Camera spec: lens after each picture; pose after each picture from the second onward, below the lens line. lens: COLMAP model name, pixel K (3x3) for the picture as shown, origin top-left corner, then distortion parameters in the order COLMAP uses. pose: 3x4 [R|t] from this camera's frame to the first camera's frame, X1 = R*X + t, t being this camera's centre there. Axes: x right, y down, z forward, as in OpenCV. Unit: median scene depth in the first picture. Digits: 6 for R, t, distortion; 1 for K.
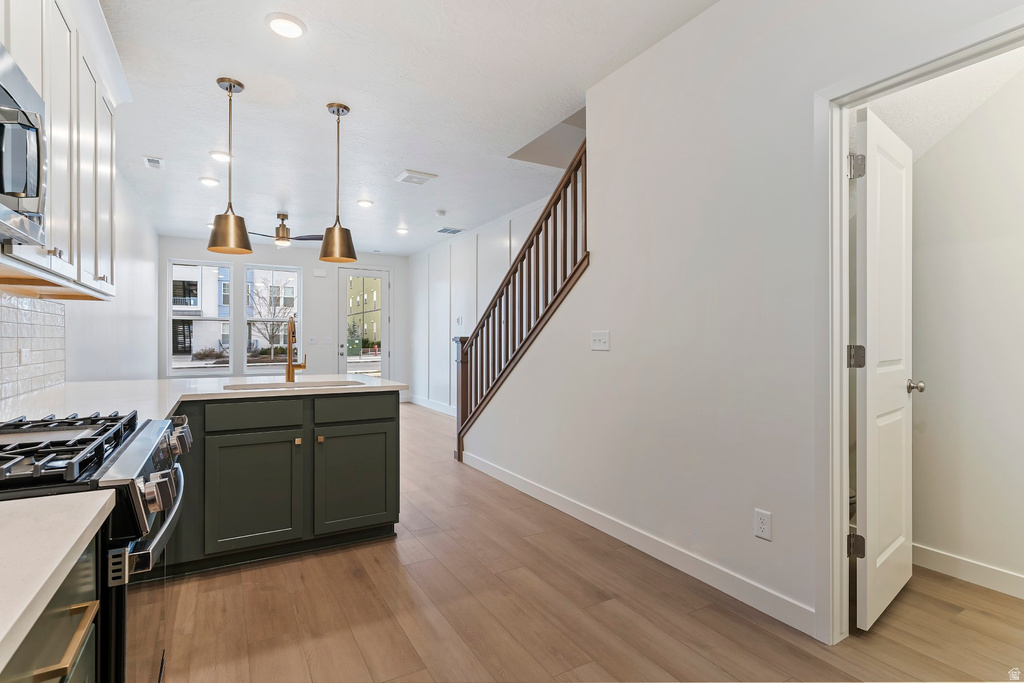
lens RADIAL K [[504.2, 0, 512.2], [0, 504.2, 341.1], [0, 0, 1]] dist [-0.000607, -0.000935]
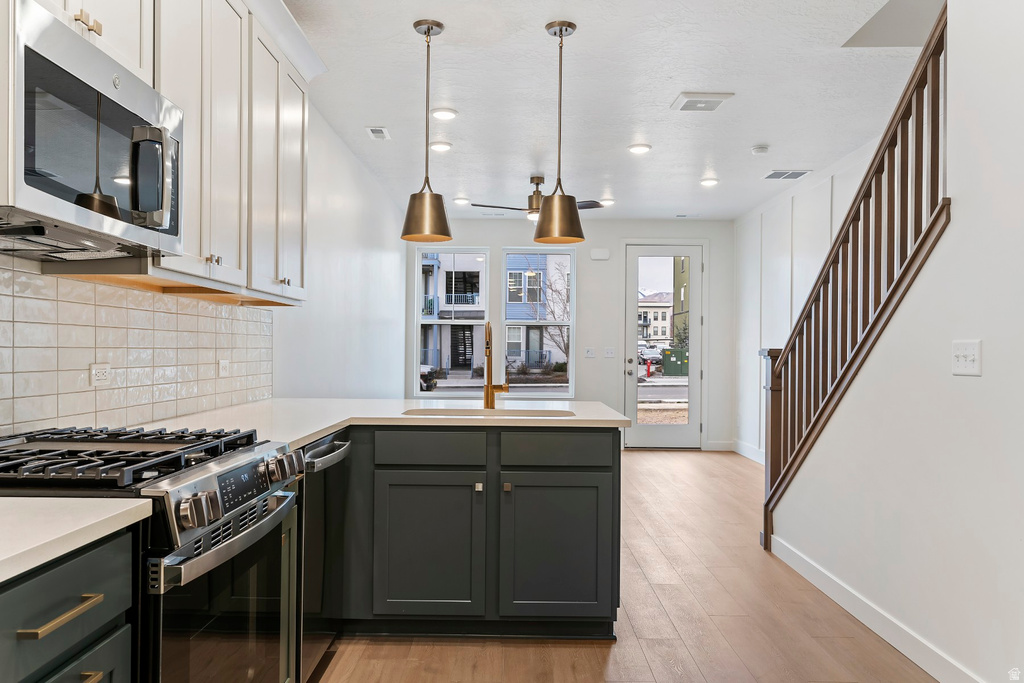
lens RADIAL K [[802.6, 0, 512.2], [0, 802.6, 349.7], [0, 0, 1]] dist [0.001949, -0.006409]
pose [[0.864196, 0.005592, -0.503124, 0.188953], [-0.007932, 0.999965, -0.002509, -0.003667], [0.503093, 0.006159, 0.864211, -0.013179]]
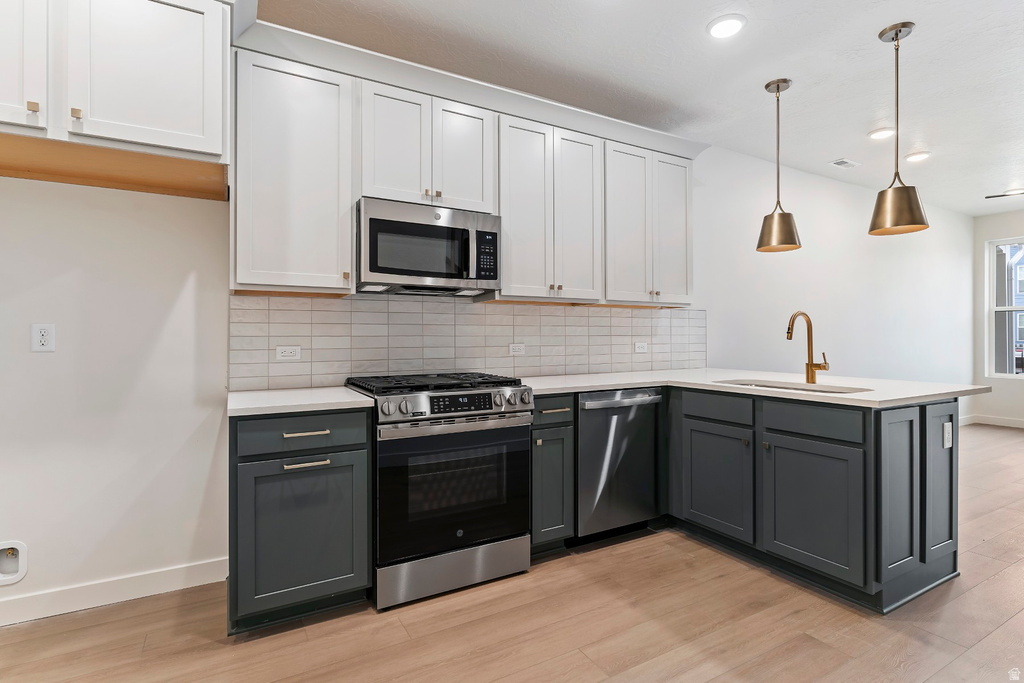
lens RADIAL K [[504.2, 0, 509.9], [0, 504.2, 333.6], [0, 0, 1]] dist [-0.000607, -0.000935]
pose [[-0.013363, -0.009159, -0.999869, 0.466880], [0.002165, 0.999955, -0.009188, 0.000407], [0.999908, -0.002287, -0.013343, 0.479293]]
